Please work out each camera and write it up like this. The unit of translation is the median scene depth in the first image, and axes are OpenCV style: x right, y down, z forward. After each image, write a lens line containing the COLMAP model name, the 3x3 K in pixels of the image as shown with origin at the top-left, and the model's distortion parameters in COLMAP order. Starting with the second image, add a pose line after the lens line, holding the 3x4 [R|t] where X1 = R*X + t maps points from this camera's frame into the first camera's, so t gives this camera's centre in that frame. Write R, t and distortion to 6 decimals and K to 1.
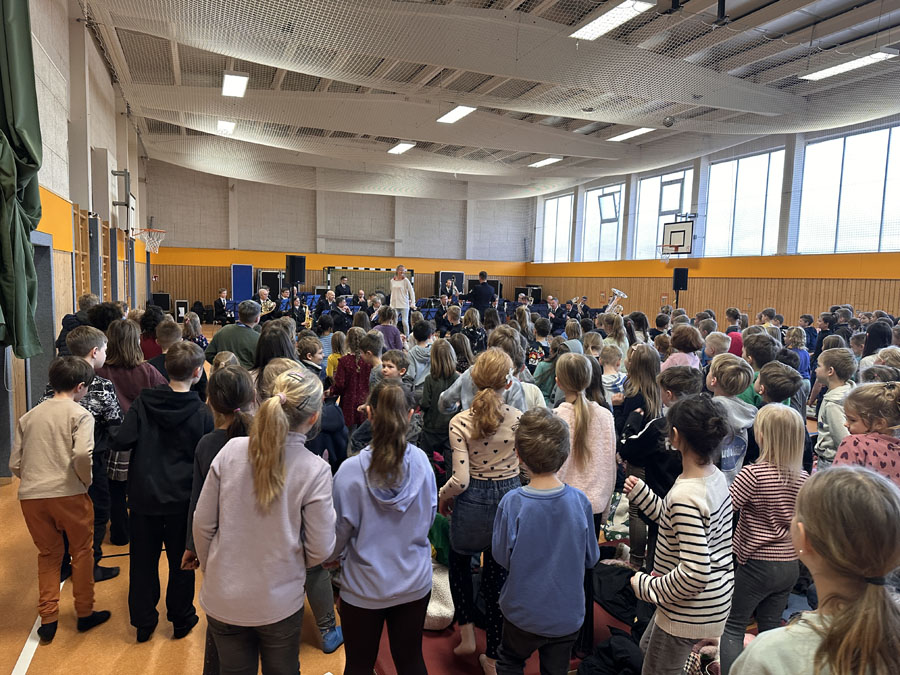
lens RADIAL K [[626.6, 0, 450.0], [0, 626.6, 337.5], [0, 0, 1]] dist [0.069820, -0.090200]
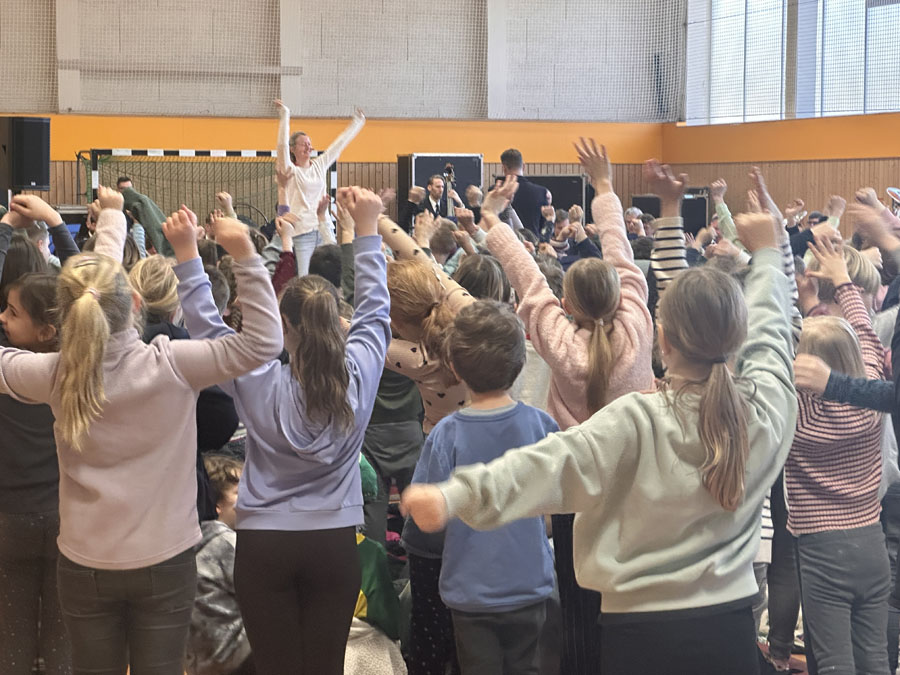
lens RADIAL K [[1977.5, 0, 450.0], [0, 1977.5, 337.5], [0, 0, 1]] dist [0.018302, 0.645220]
pose [[0.999614, -0.026959, -0.006750, 0.010285], [0.026837, 0.999484, -0.017635, 0.016617], [0.007222, 0.017447, 0.999822, -0.101244]]
